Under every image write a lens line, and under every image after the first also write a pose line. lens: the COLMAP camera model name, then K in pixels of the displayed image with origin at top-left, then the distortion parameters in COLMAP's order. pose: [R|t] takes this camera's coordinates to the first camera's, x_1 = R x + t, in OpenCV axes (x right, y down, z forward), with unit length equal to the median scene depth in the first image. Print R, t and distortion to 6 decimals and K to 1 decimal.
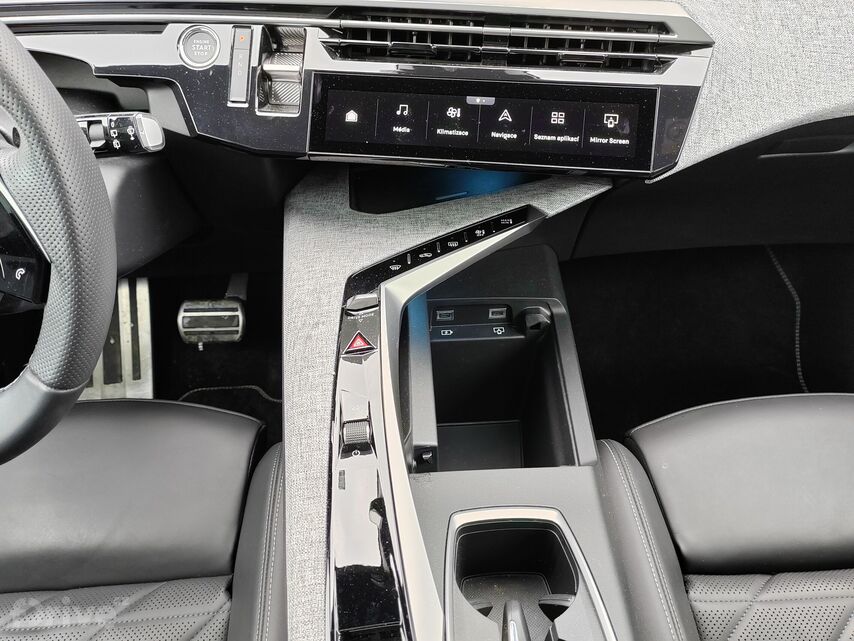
lens RADIAL K [[666.6, 0, 429.9], [0, 666.6, 316.5], [0, 0, 1]] dist [0.016735, 0.001168]
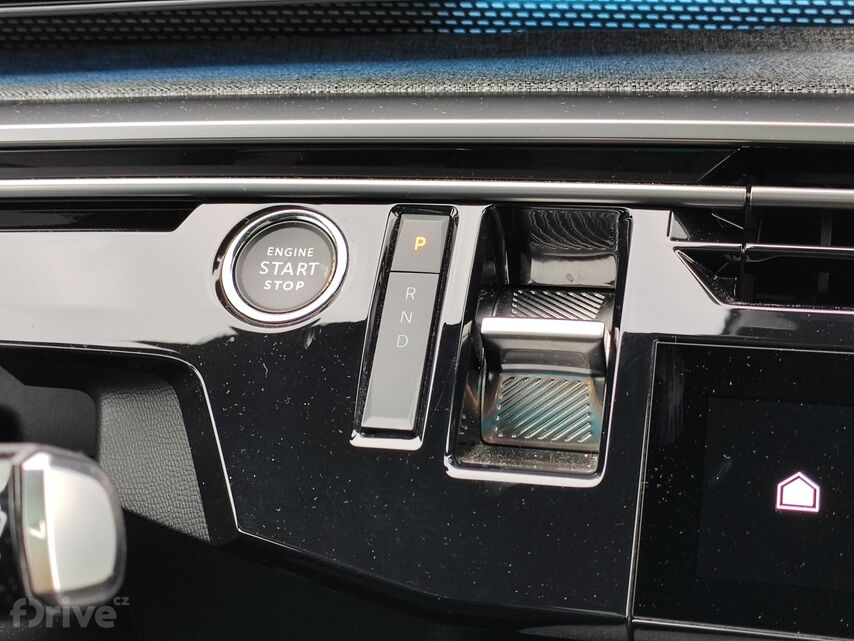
lens RADIAL K [[1318.7, 0, 412.6], [0, 1318.7, 311.3], [0, 0, 1]] dist [-0.006755, 0.000000]
pose [[0.986993, 0.012803, -0.160255, -0.184545], [-0.079074, 0.906568, -0.414585, -0.131387], [0.139974, 0.421865, 0.895789, 0.463440]]
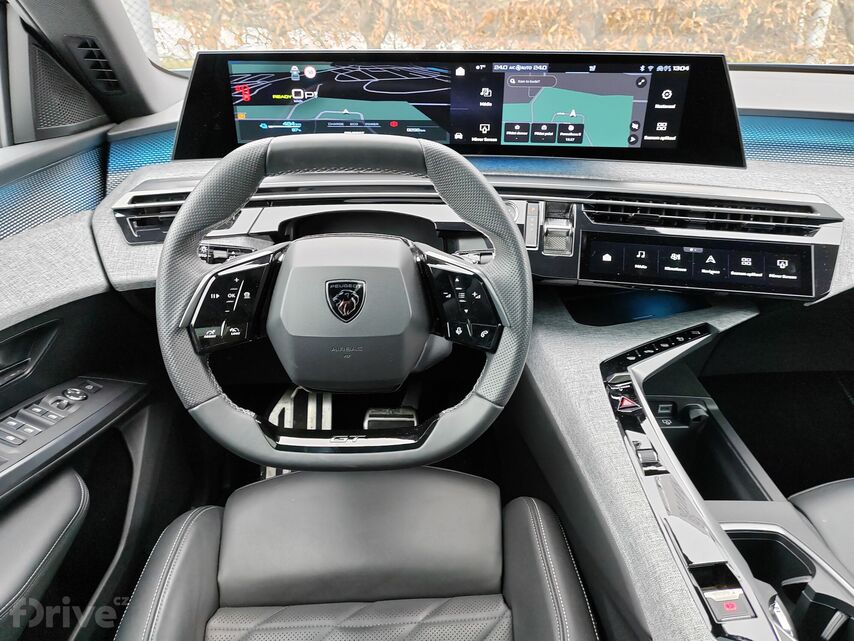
lens RADIAL K [[666.6, 0, 418.1], [0, 666.6, 314.0], [0, 0, 1]] dist [0.016735, 0.001168]
pose [[0.999644, 0.026302, -0.004543, -0.531504], [-0.026607, 0.968336, -0.248230, 0.213150], [-0.002130, 0.248263, 0.968690, -0.442342]]
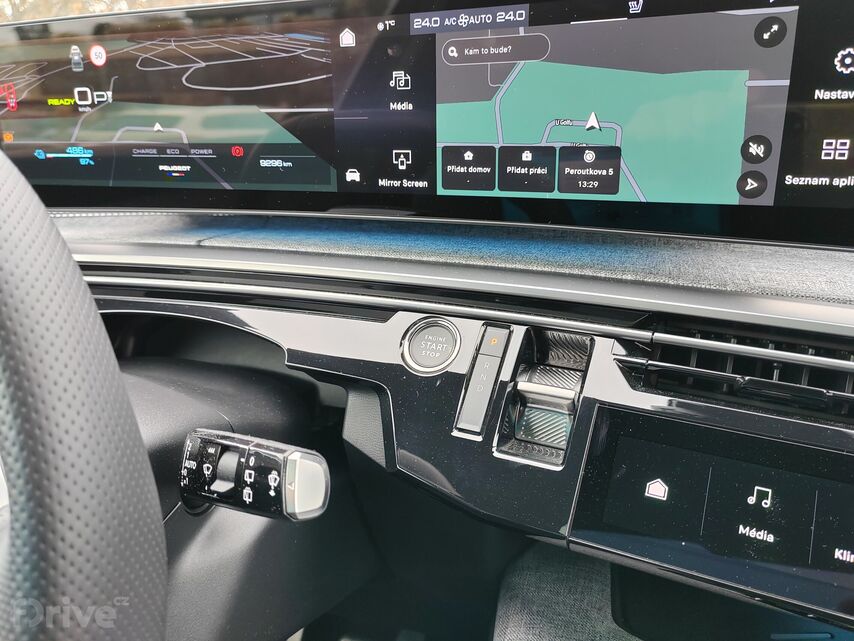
lens RADIAL K [[666.6, 0, 424.4], [0, 666.6, 310.1], [0, 0, 1]] dist [0.016735, 0.001168]
pose [[0.938674, 0.099322, -0.330191, -0.128519], [-0.227479, 0.898031, -0.376554, -0.176338], [0.259122, 0.428573, 0.865553, 0.392011]]
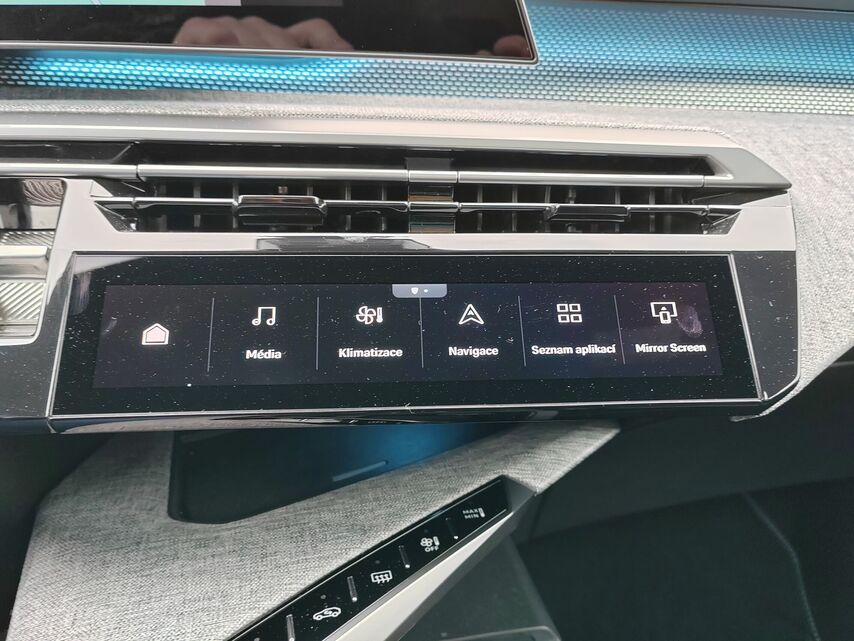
lens RADIAL K [[666.6, 0, 430.2], [0, 666.6, 316.8], [0, 0, 1]] dist [0.016735, 0.001168]
pose [[0.978014, -0.052007, 0.201949, -0.020752], [0.121235, 0.929737, -0.347694, -0.120402], [-0.169677, 0.364533, 0.915601, 0.517153]]
